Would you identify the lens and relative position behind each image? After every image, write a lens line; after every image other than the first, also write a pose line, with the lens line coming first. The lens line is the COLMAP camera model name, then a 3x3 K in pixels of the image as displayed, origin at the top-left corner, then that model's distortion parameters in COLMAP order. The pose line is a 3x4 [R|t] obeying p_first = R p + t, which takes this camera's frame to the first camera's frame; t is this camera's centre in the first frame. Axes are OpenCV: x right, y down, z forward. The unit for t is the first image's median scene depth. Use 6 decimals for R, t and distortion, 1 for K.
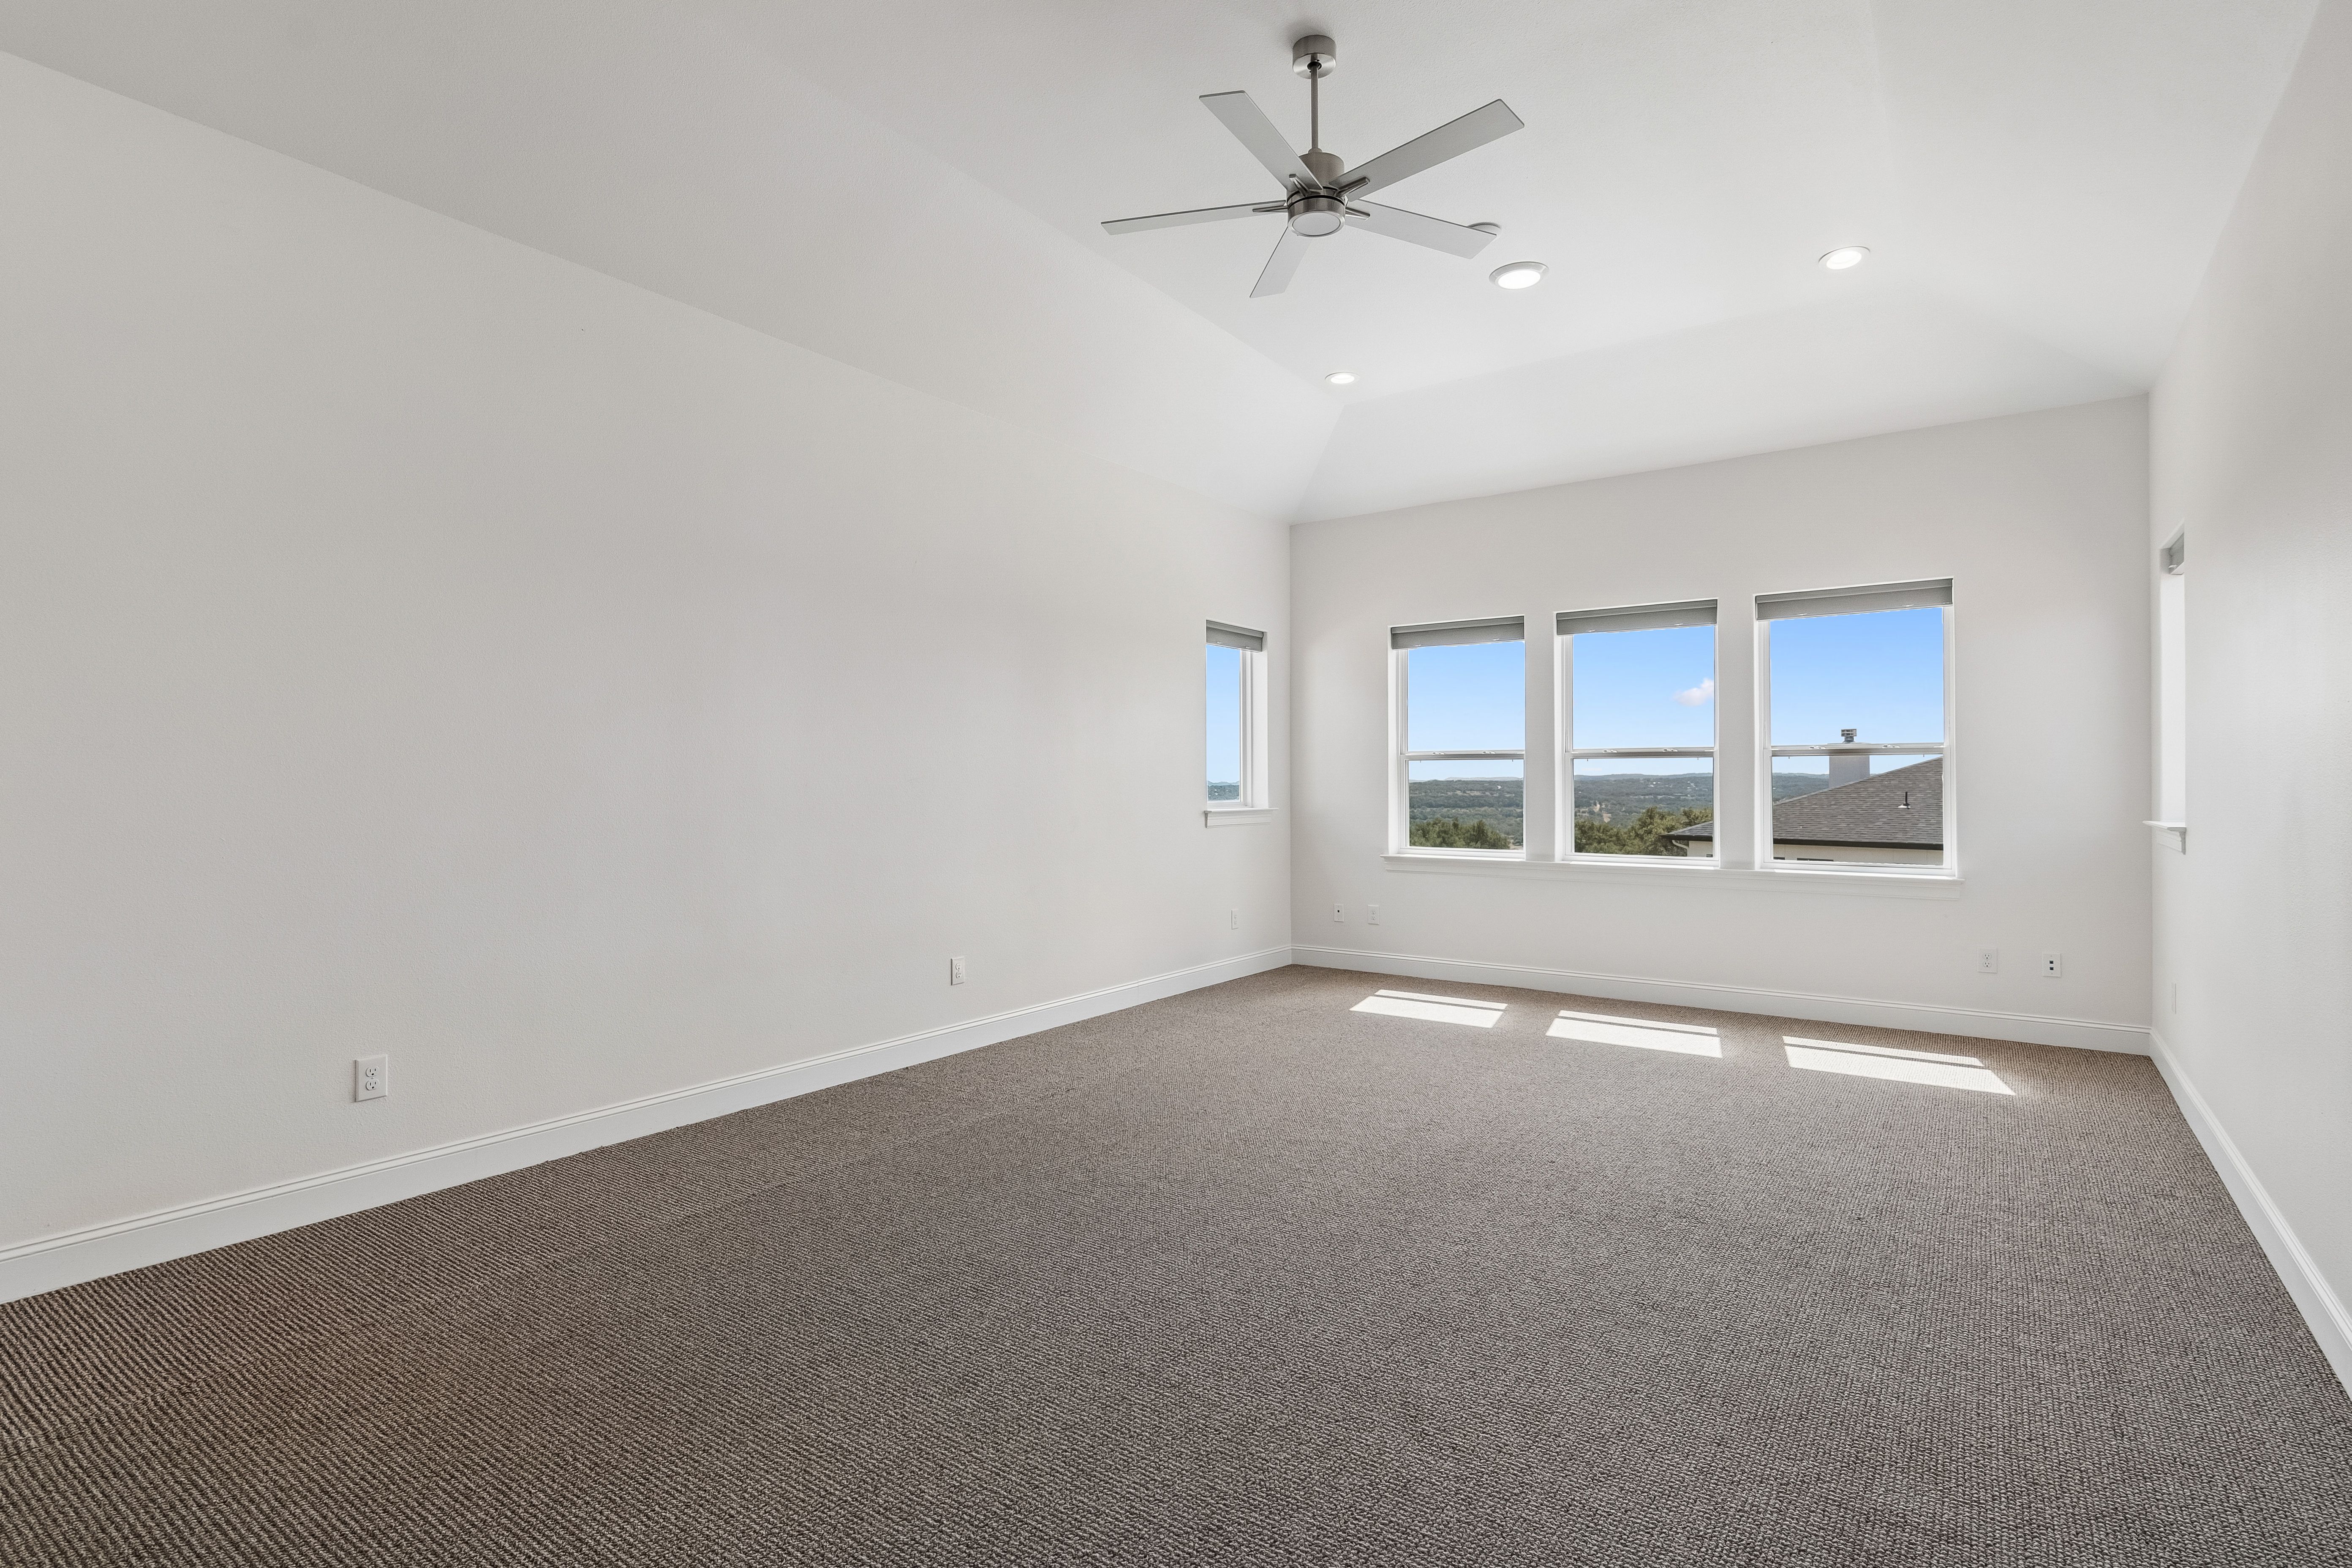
lens RADIAL K [[1138.6, 0, 1174.6], [0, 1138.6, 776.9], [0, 0, 1]] dist [0.000266, -0.000074]
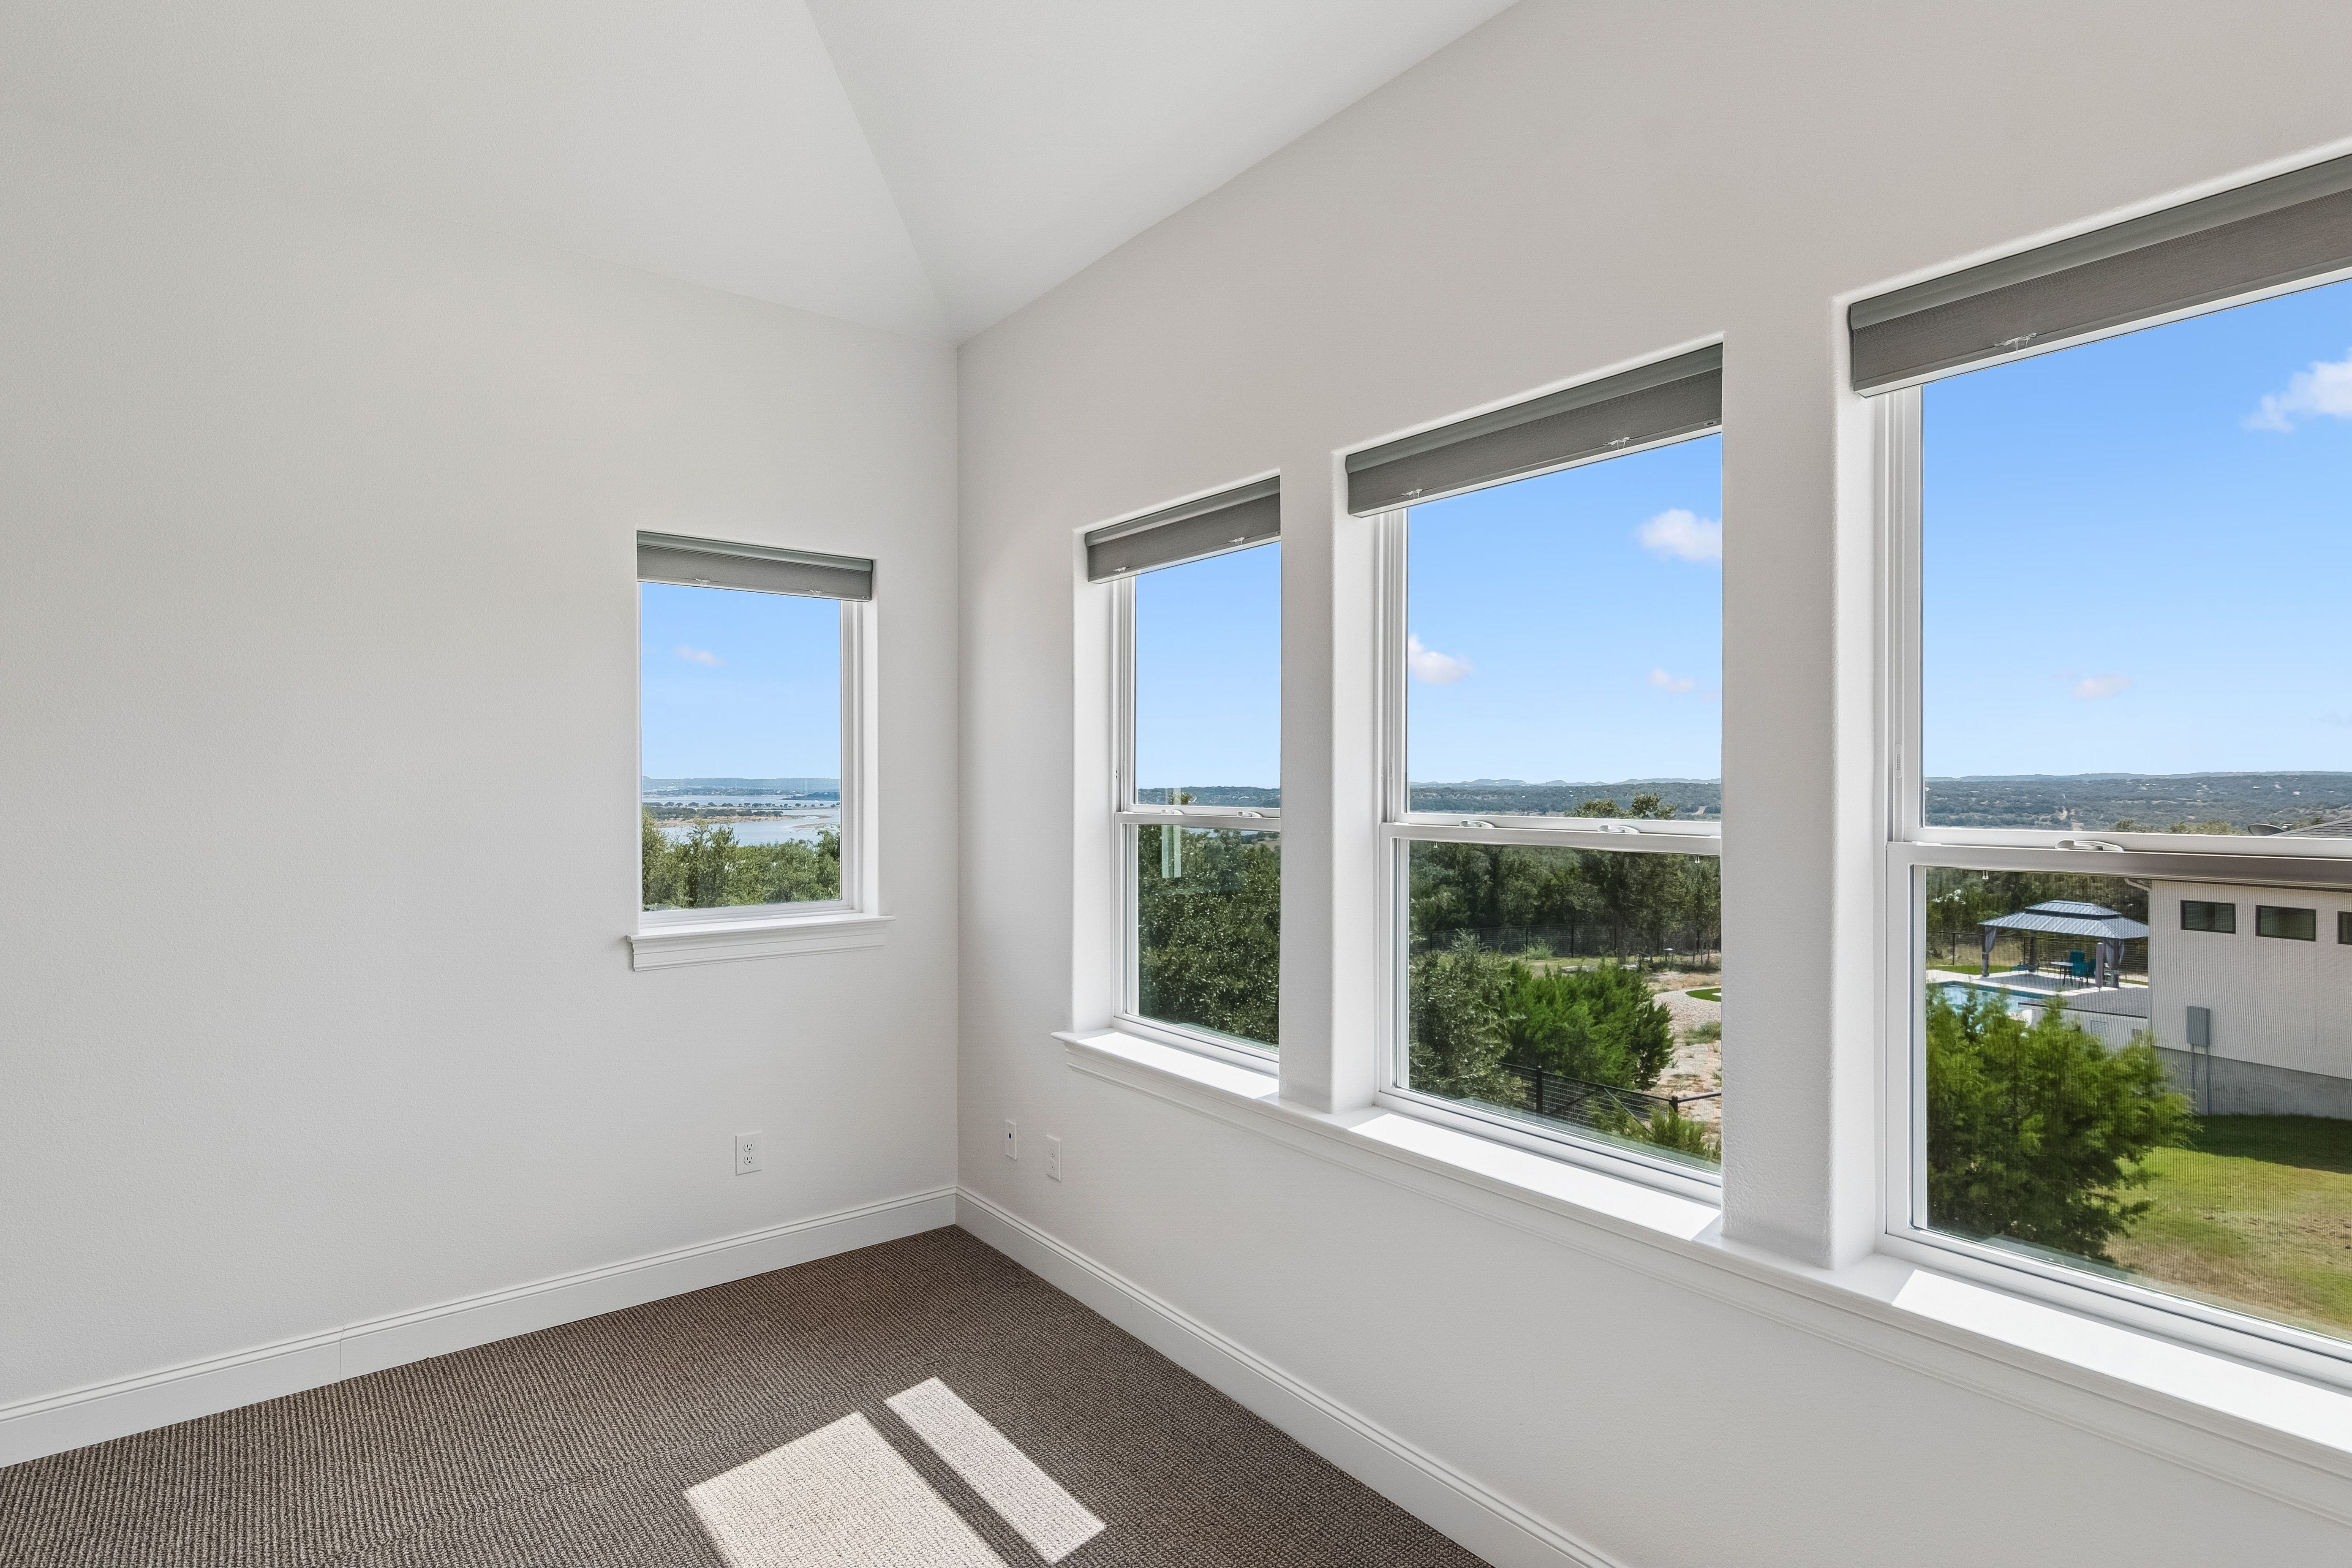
lens RADIAL K [[1202.4, 0, 1181.4], [0, 1202.4, 793.2], [0, 0, 1]] dist [-0.001069, -0.000078]
pose [[0.956919, 0.006880, -0.290275, 0.369566], [-0.003268, 0.999911, 0.012925, -0.034352], [0.290338, -0.011419, 0.956856, 0.558006]]
